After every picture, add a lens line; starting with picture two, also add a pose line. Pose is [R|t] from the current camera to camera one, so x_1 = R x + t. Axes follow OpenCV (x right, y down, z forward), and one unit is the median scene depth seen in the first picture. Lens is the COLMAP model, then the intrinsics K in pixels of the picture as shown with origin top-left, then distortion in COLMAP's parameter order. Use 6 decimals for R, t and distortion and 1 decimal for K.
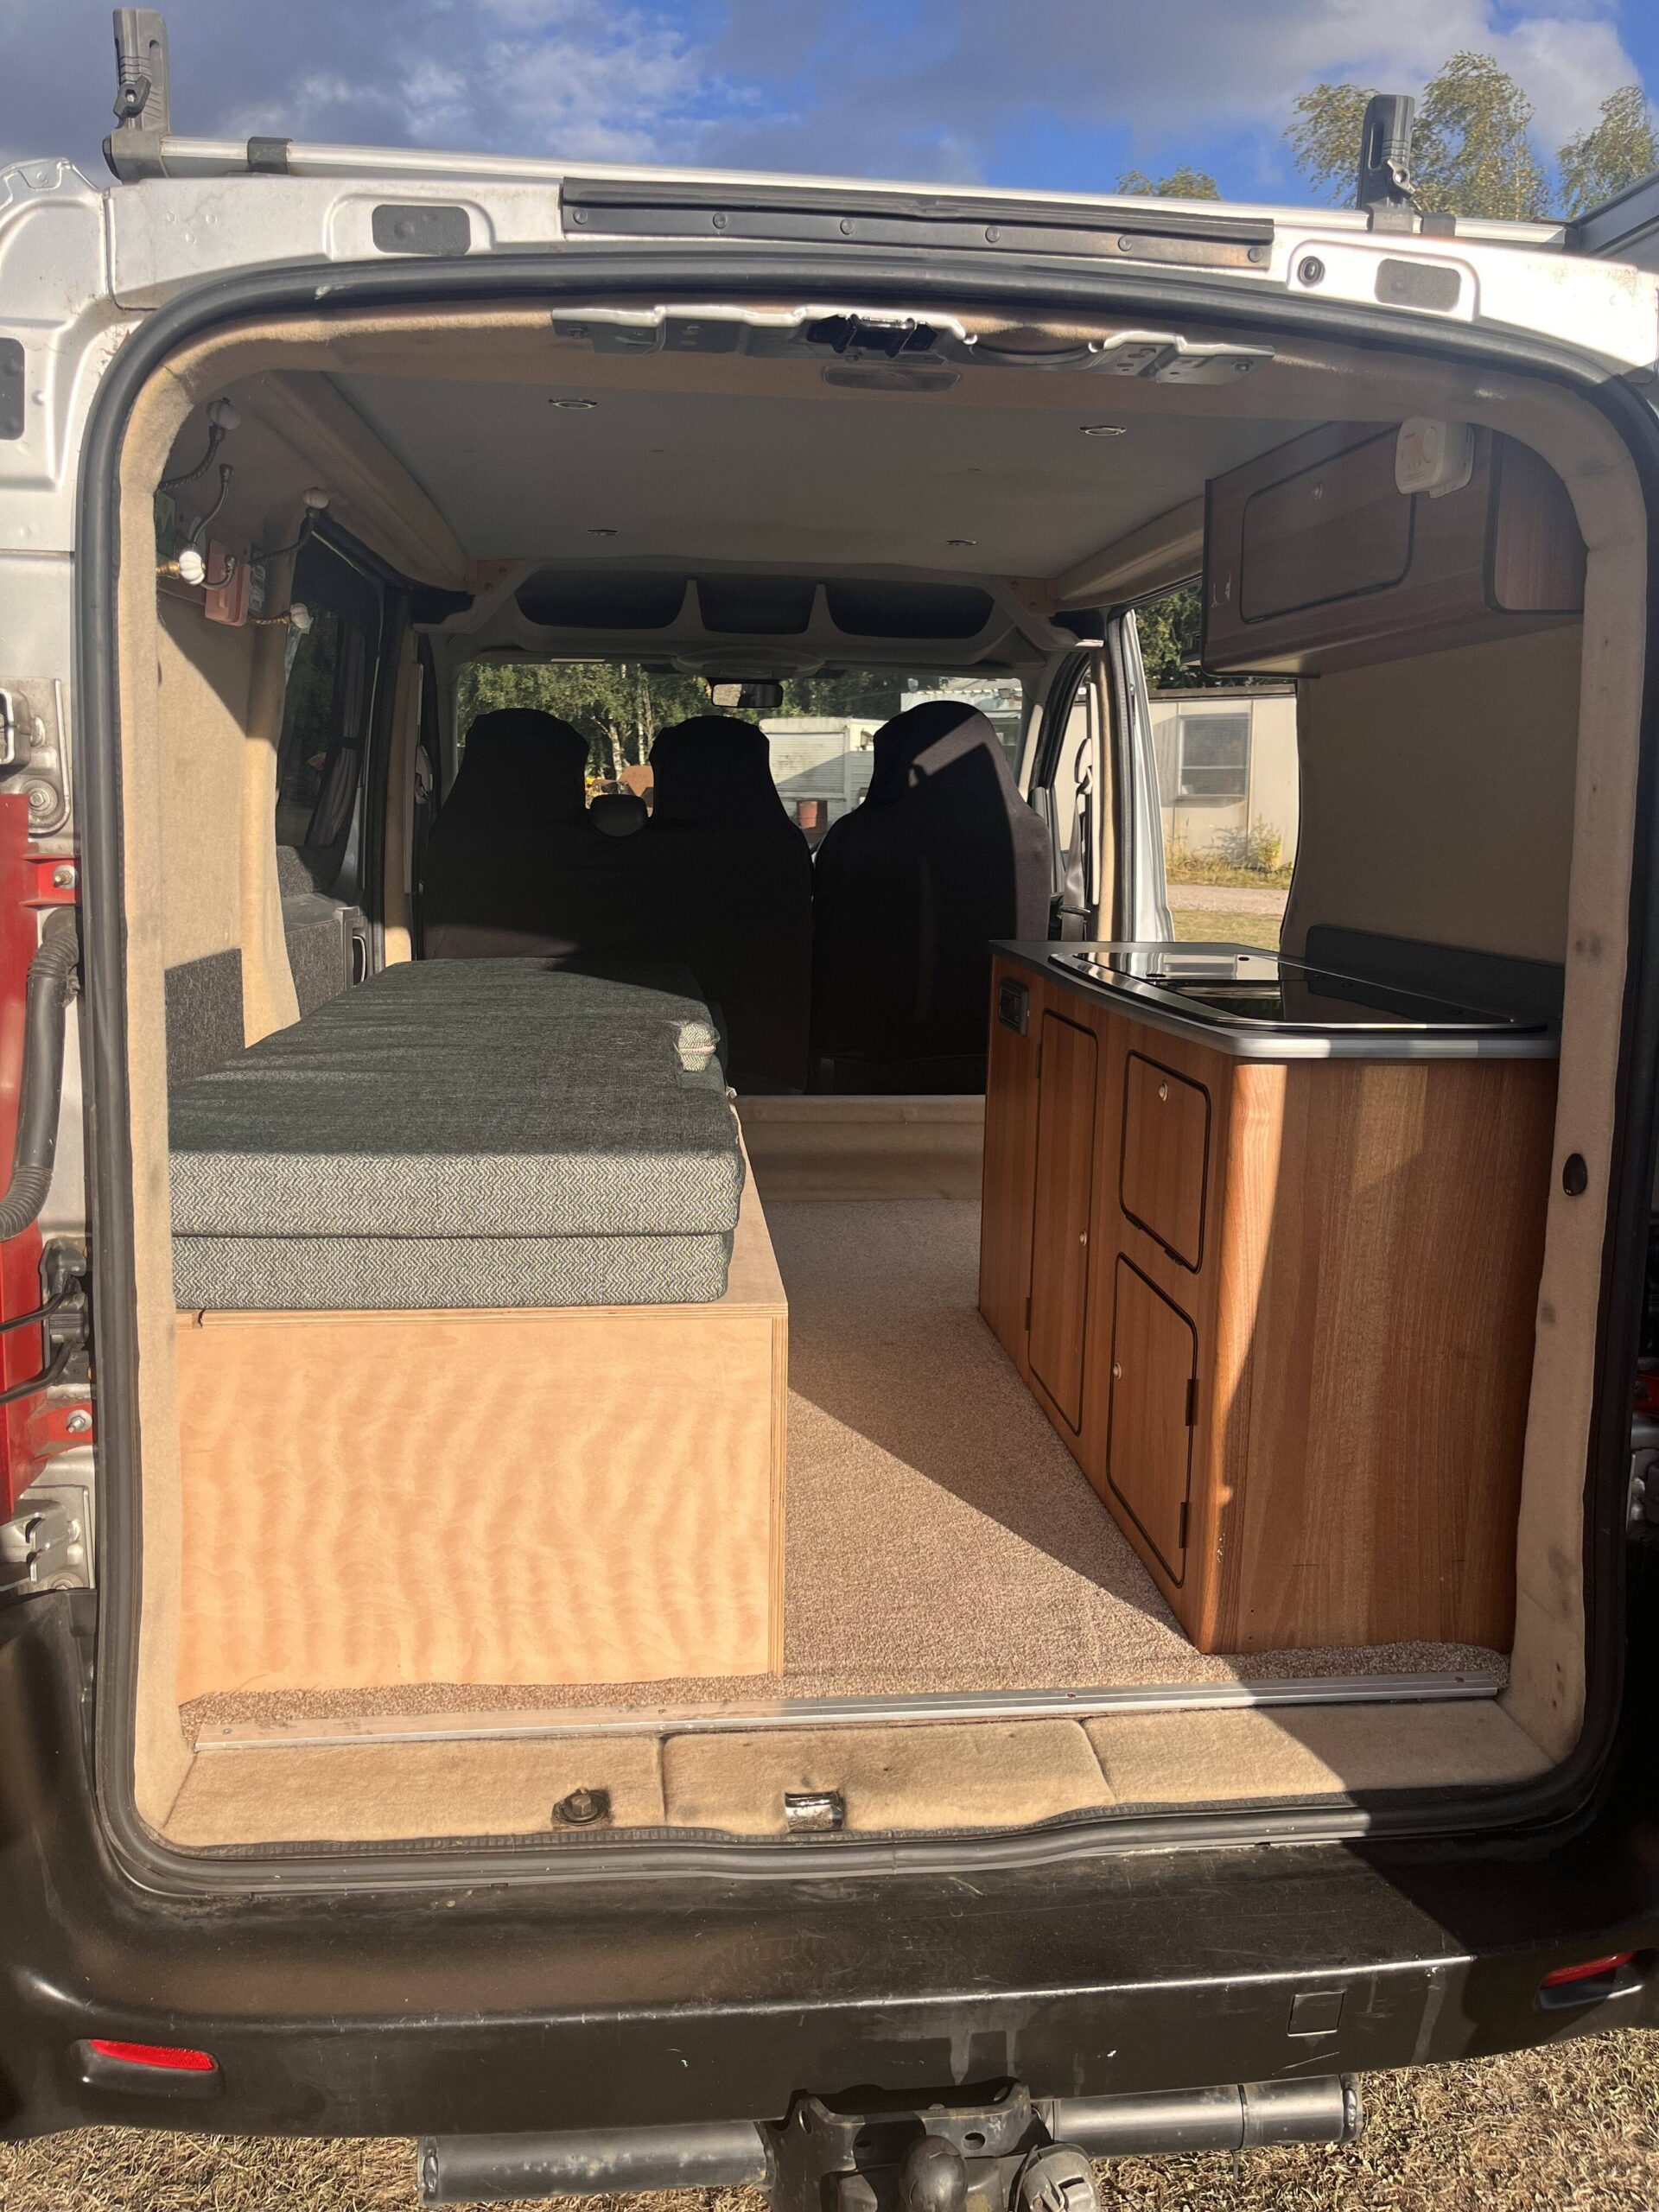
lens RADIAL K [[1650.7, 0, 829.5], [0, 1650.7, 1106.0], [0, 0, 1]] dist [0.030982, -0.001926]
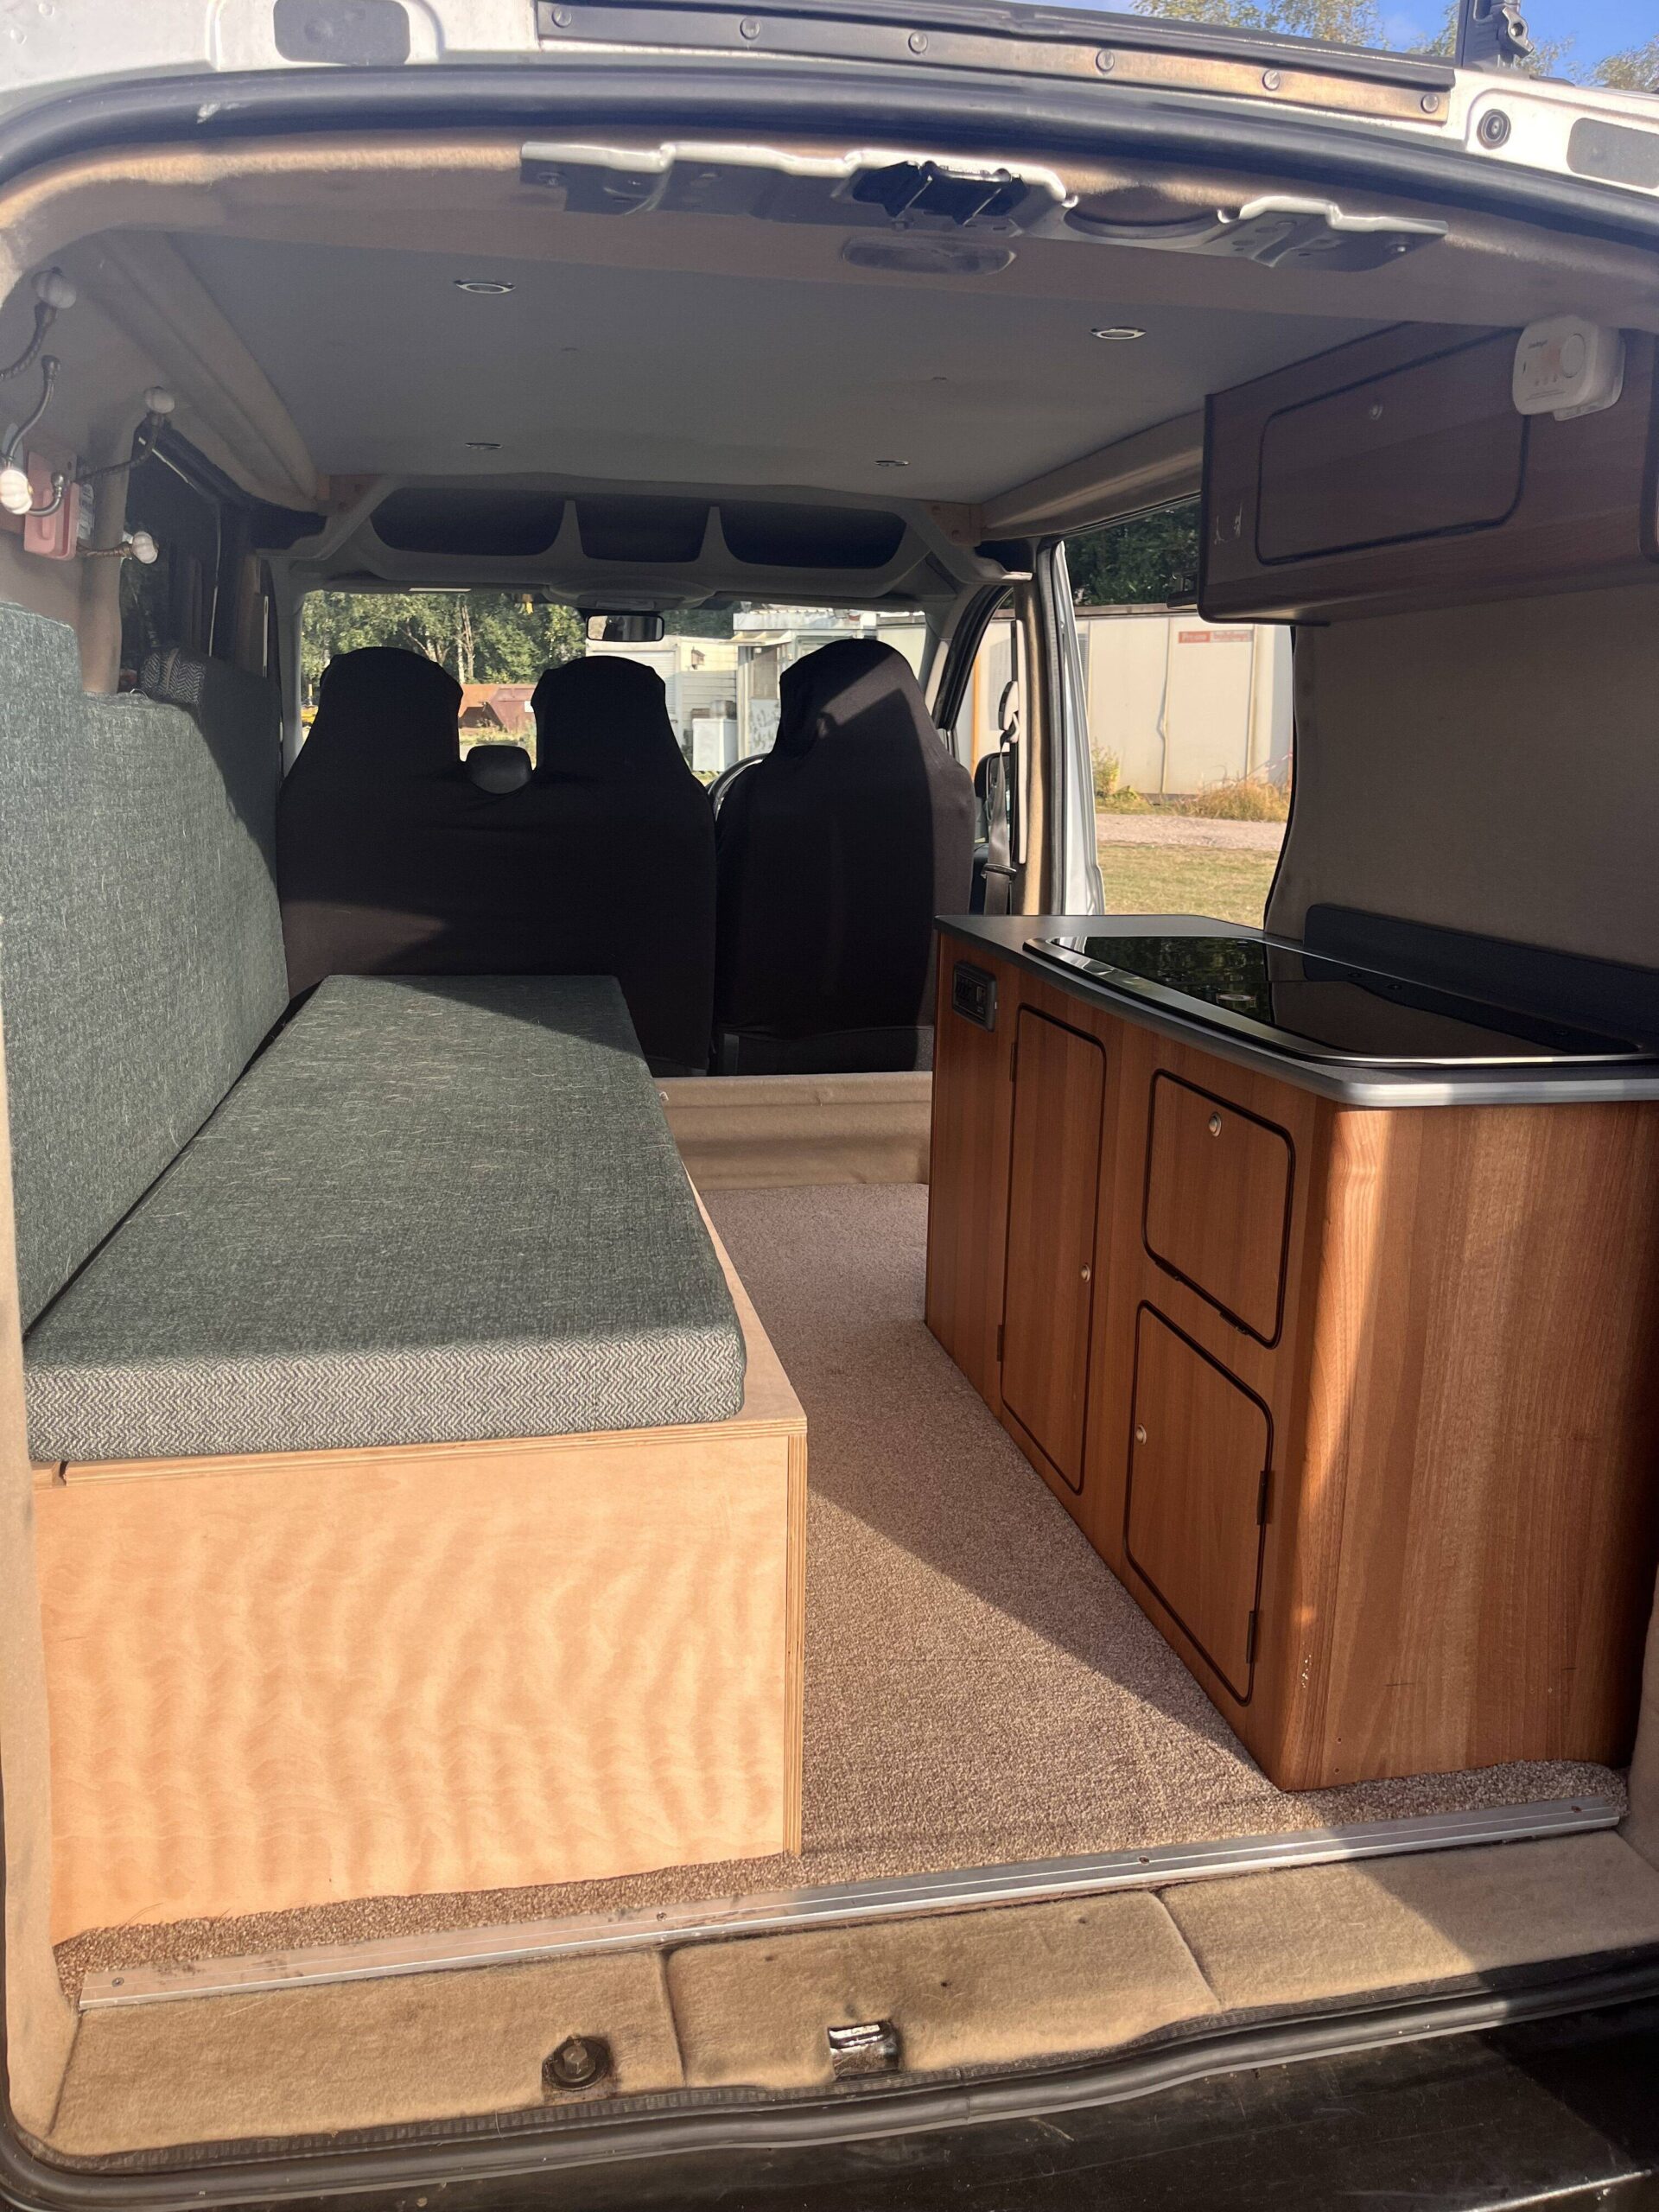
lens RADIAL K [[1649.1, 0, 800.3], [0, 1649.1, 1103.3], [0, 0, 1]] dist [0.073154, -0.095254]
pose [[0.996414, -0.020451, 0.082101, -0.092099], [0.016795, 0.998847, 0.044970, -0.071434], [-0.082926, -0.043429, 0.995609, 0.192739]]
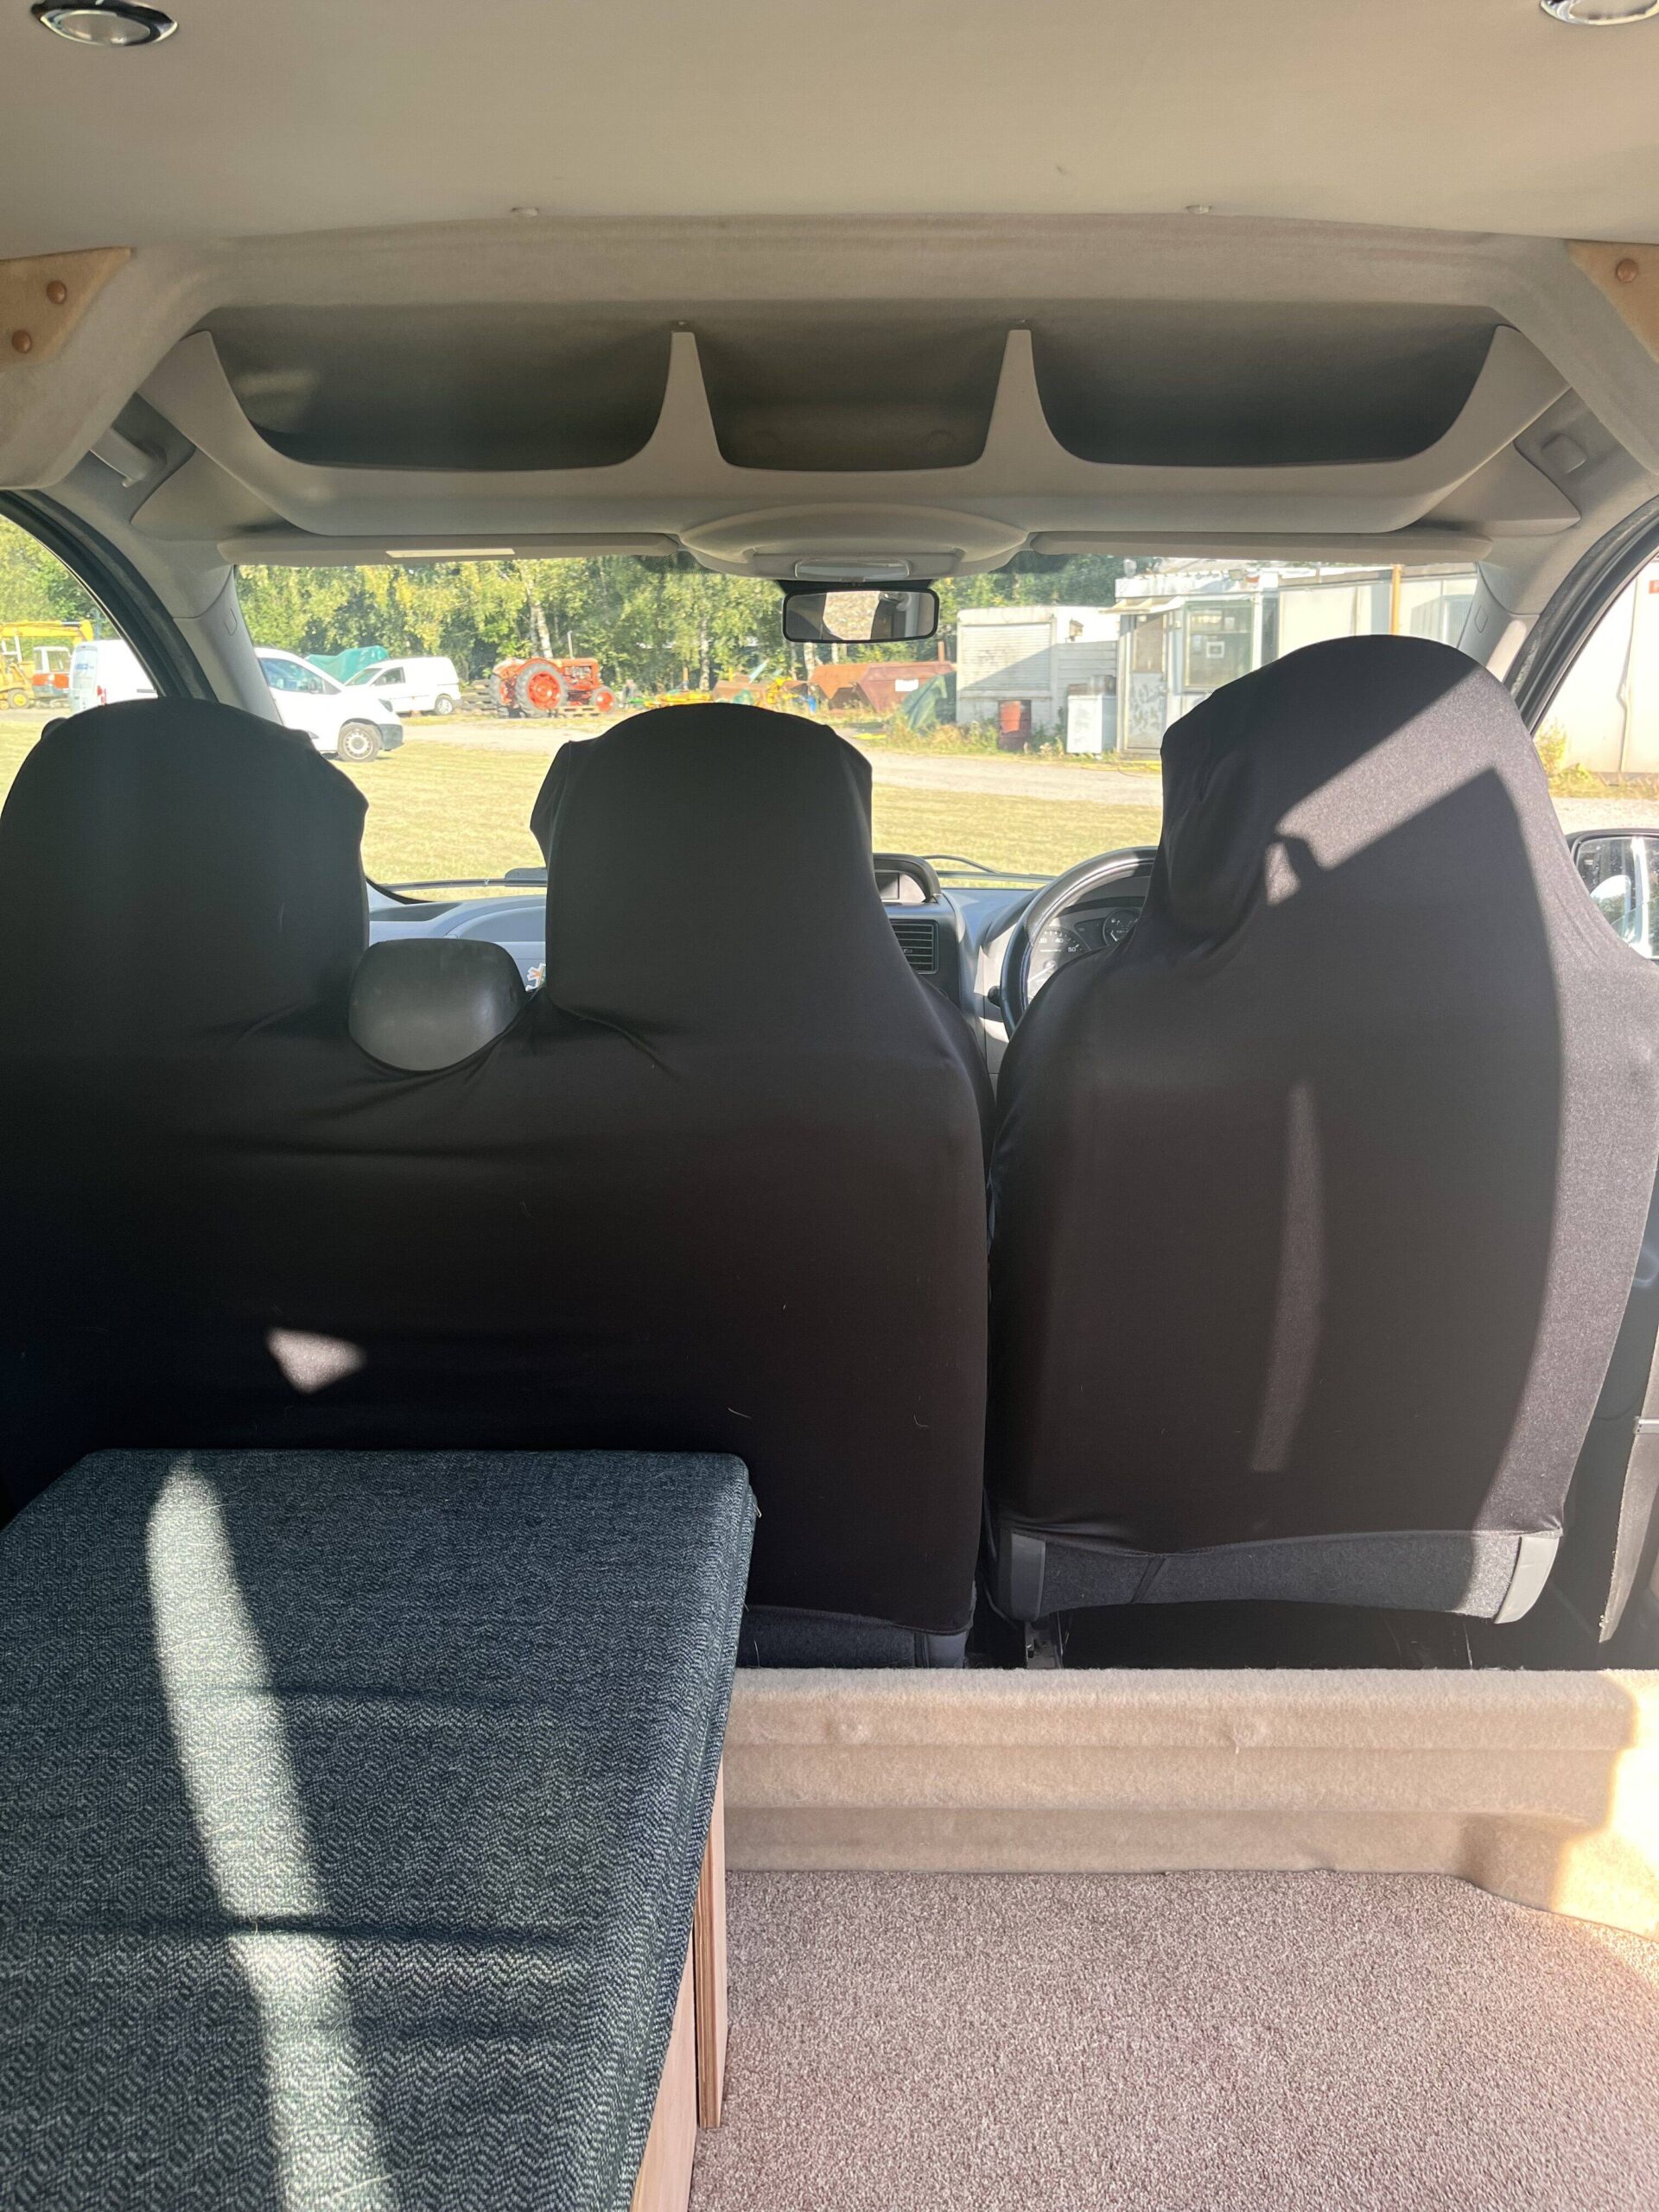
lens RADIAL K [[1691.9, 0, 829.5], [0, 1691.9, 1106.0], [0, 0, 1]] dist [0.068436, -0.094492]
pose [[0.993035, 0.006397, -0.117646, -0.003264], [-0.000046, 0.998546, 0.053902, -0.369249], [0.117819, -0.053521, 0.991592, 1.400898]]
